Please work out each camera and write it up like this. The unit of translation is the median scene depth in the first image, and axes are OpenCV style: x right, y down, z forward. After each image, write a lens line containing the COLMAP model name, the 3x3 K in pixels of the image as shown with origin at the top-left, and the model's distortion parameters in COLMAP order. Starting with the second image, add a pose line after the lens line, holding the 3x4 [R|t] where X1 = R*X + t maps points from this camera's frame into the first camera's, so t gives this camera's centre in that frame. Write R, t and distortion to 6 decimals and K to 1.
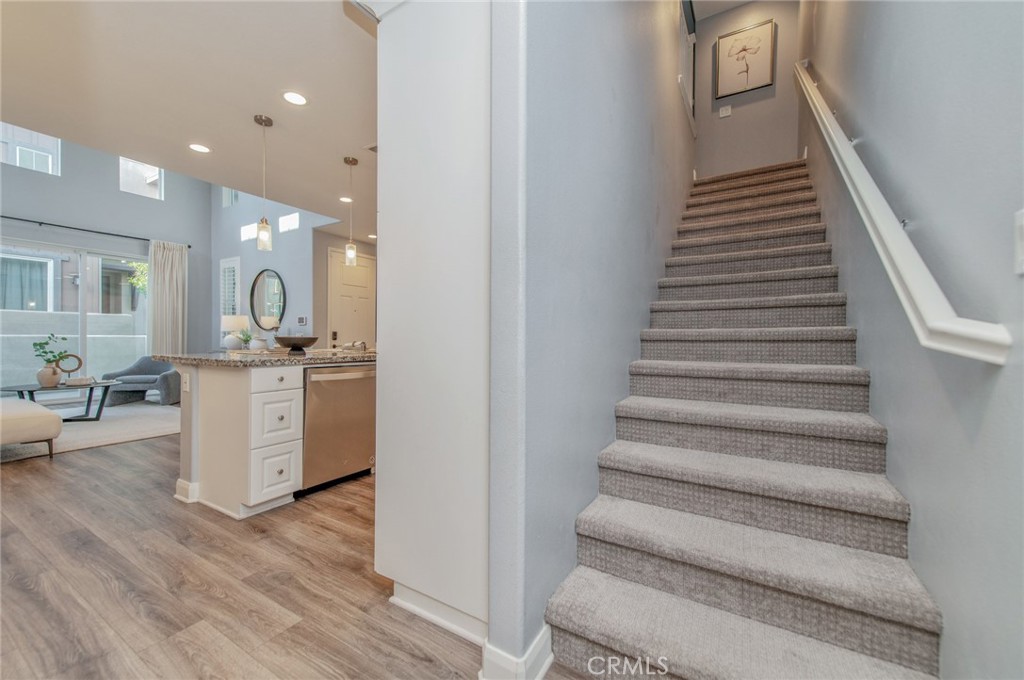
lens RADIAL K [[400.7, 0, 512.2], [0, 400.7, 339.6], [0, 0, 1]] dist [0.014445, -0.003782]
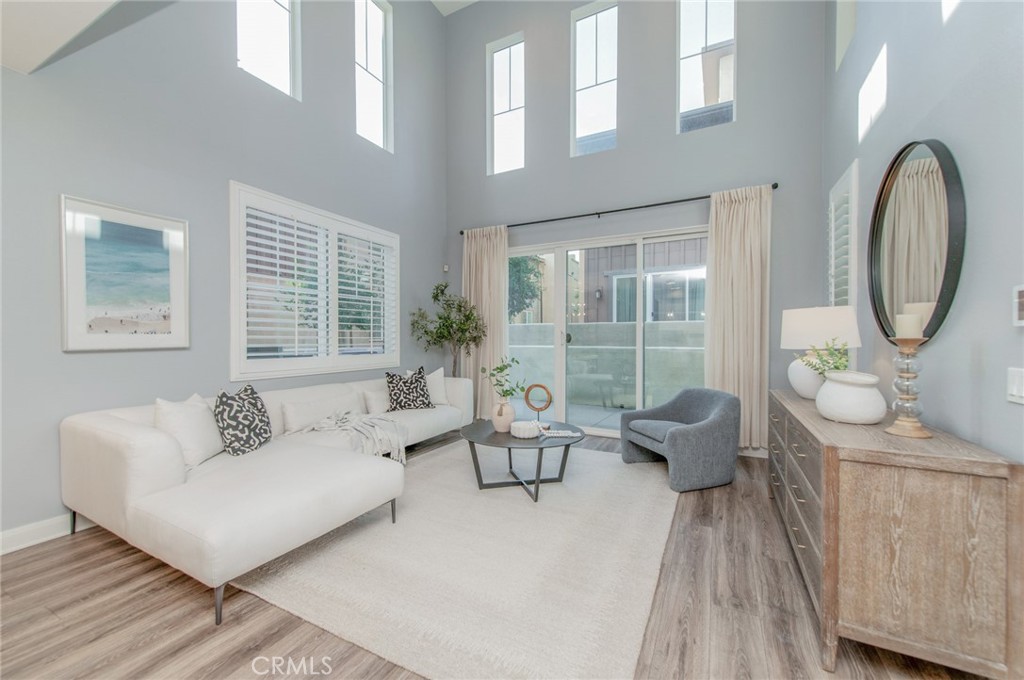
lens RADIAL K [[400.7, 0, 511.8], [0, 400.7, 338.7], [0, 0, 1]] dist [0.014445, -0.003782]
pose [[0.065285, -0.004547, -0.997856, -0.462000], [-0.007362, 0.999960, -0.005038, -0.038414], [0.997840, 0.007675, 0.065249, 0.979112]]
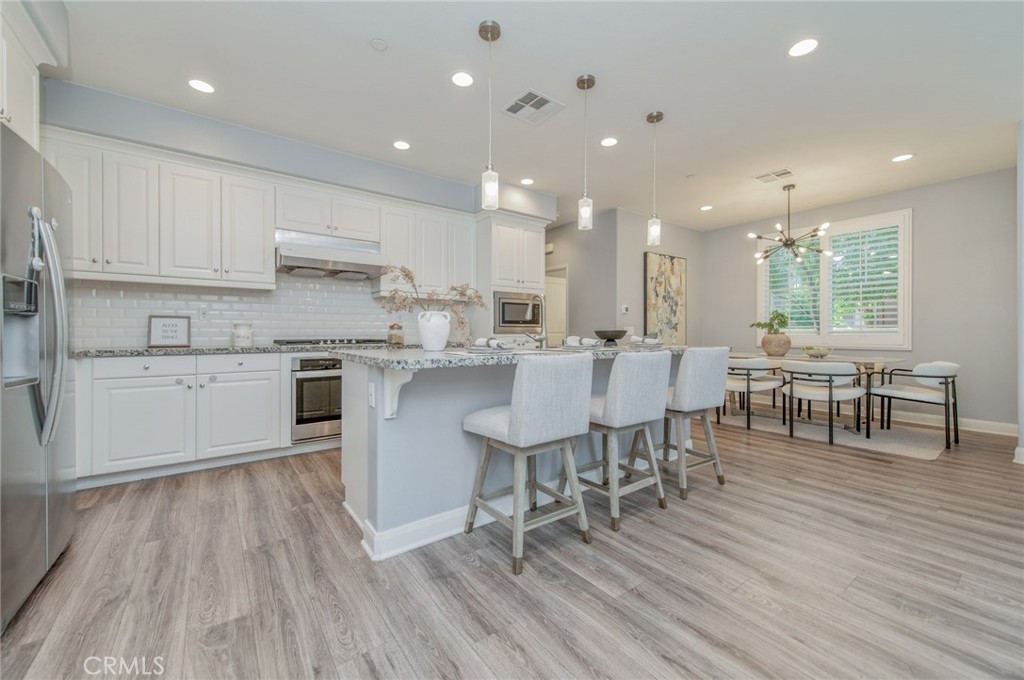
lens RADIAL K [[400.7, 0, 510.4], [0, 400.7, 333.9], [0, 0, 1]] dist [0.014445, -0.003782]
pose [[-0.922828, -0.003502, 0.385195, -0.443837], [-0.001190, 0.999980, 0.006240, -0.002284], [-0.385209, 0.005300, -0.922814, 1.370804]]
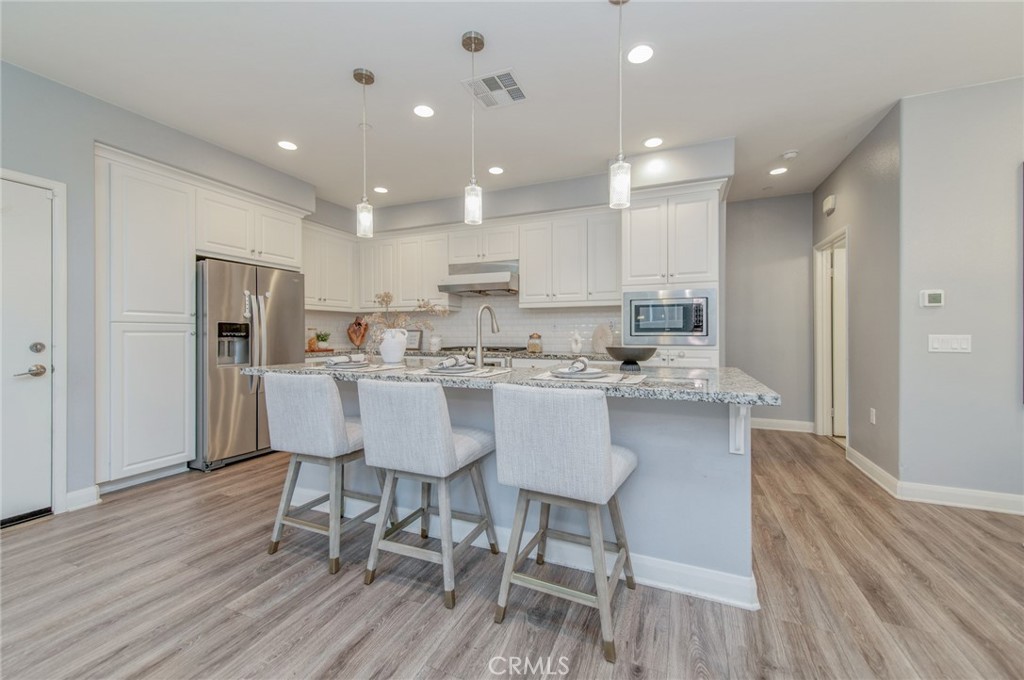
lens RADIAL K [[400.7, 0, 514.9], [0, 400.7, 333.2], [0, 0, 1]] dist [0.014445, -0.003782]
pose [[-0.140687, -0.003243, 0.990049, -0.787945], [0.004931, 0.999980, 0.003976, -0.023209], [-0.990042, 0.005442, -0.140668, 0.821626]]
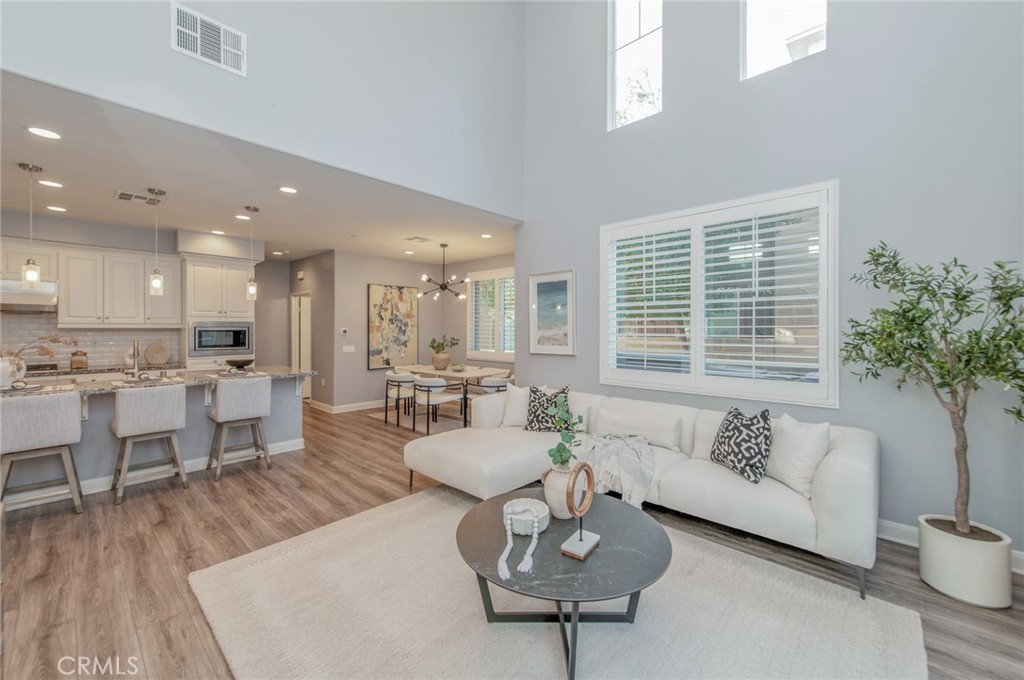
lens RADIAL K [[400.7, 0, 509.8], [0, 400.7, 332.3], [0, 0, 1]] dist [0.014445, -0.003782]
pose [[-0.979342, -0.009360, 0.201993, -1.182127], [-0.006329, 0.999858, 0.015647, -0.091438], [-0.202110, 0.014045, -0.979262, 1.454738]]
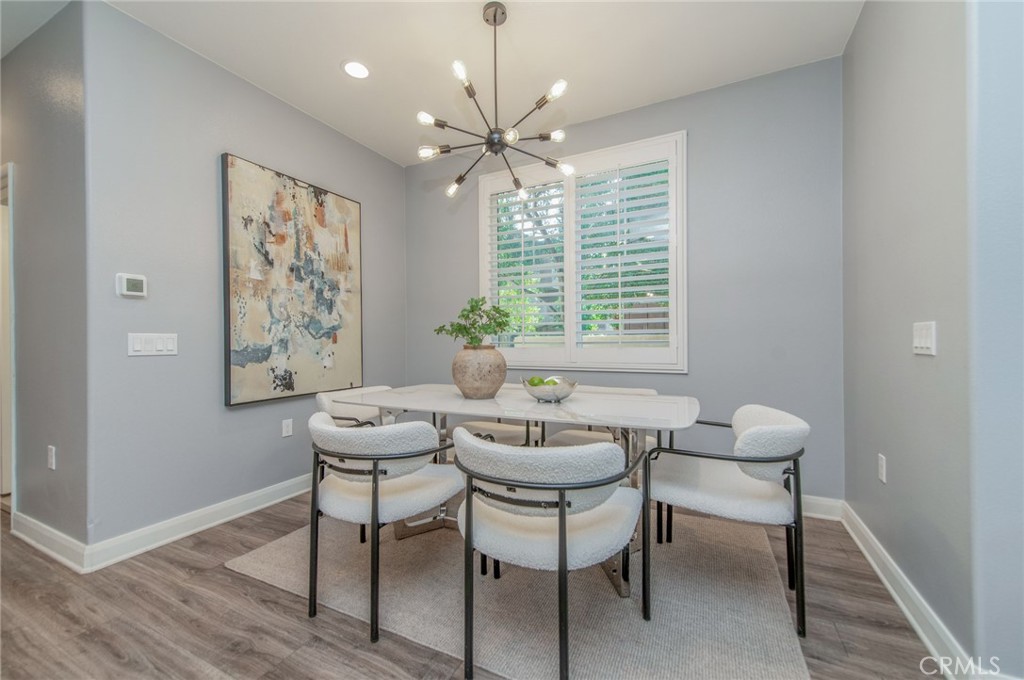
lens RADIAL K [[400.7, 0, 510.4], [0, 400.7, 343.4], [0, 0, 1]] dist [0.014445, -0.003782]
pose [[-0.996595, 0.004645, -0.082322, -0.672092], [0.003727, 0.999929, 0.011306, -0.007837], [0.082369, 0.010961, -0.996542, 0.622283]]
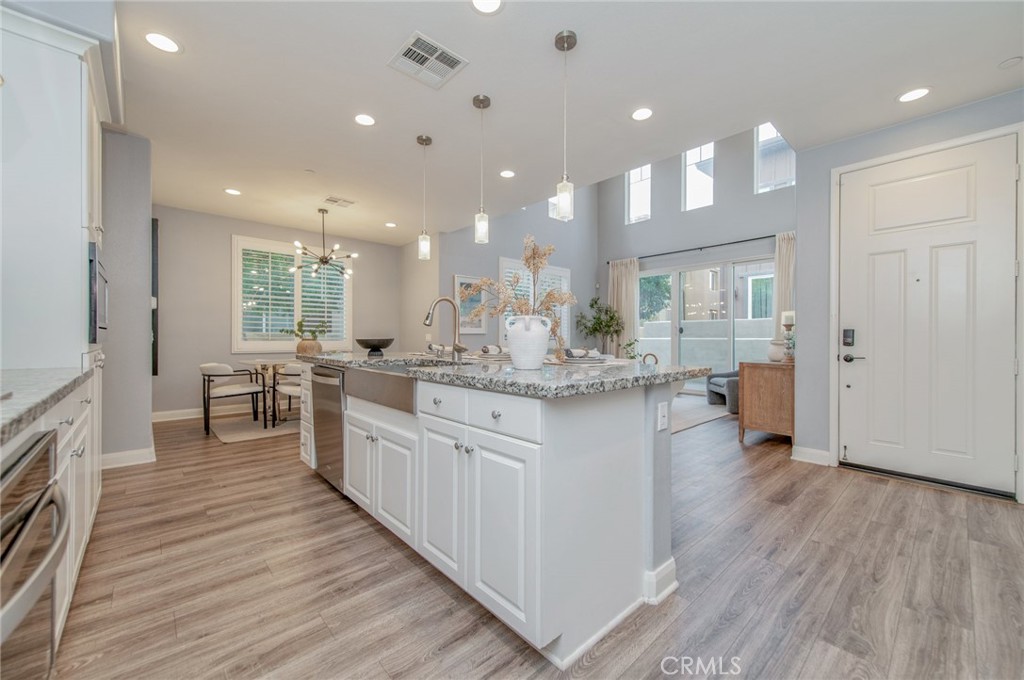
lens RADIAL K [[400.7, 0, 513.5], [0, 400.7, 339.5], [0, 0, 1]] dist [0.014445, -0.003782]
pose [[-0.286470, -0.001050, -0.958089, 0.231236], [-0.008493, 0.999963, 0.001444, -0.005866], [0.958052, 0.008550, -0.286468, 1.020399]]
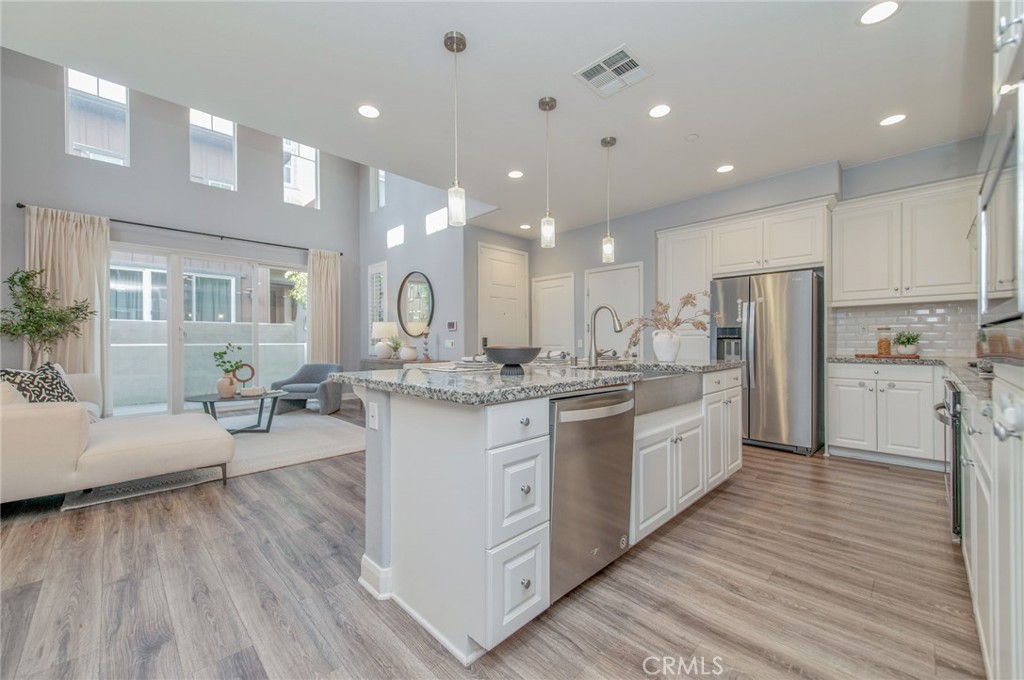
lens RADIAL K [[400.7, 0, 511.9], [0, 400.7, 343.7], [0, 0, 1]] dist [0.014445, -0.003782]
pose [[0.968649, -0.007415, -0.248323, -0.229971], [0.007287, 0.999972, -0.001432, -0.006993], [0.248326, -0.000423, 0.968676, 0.224904]]
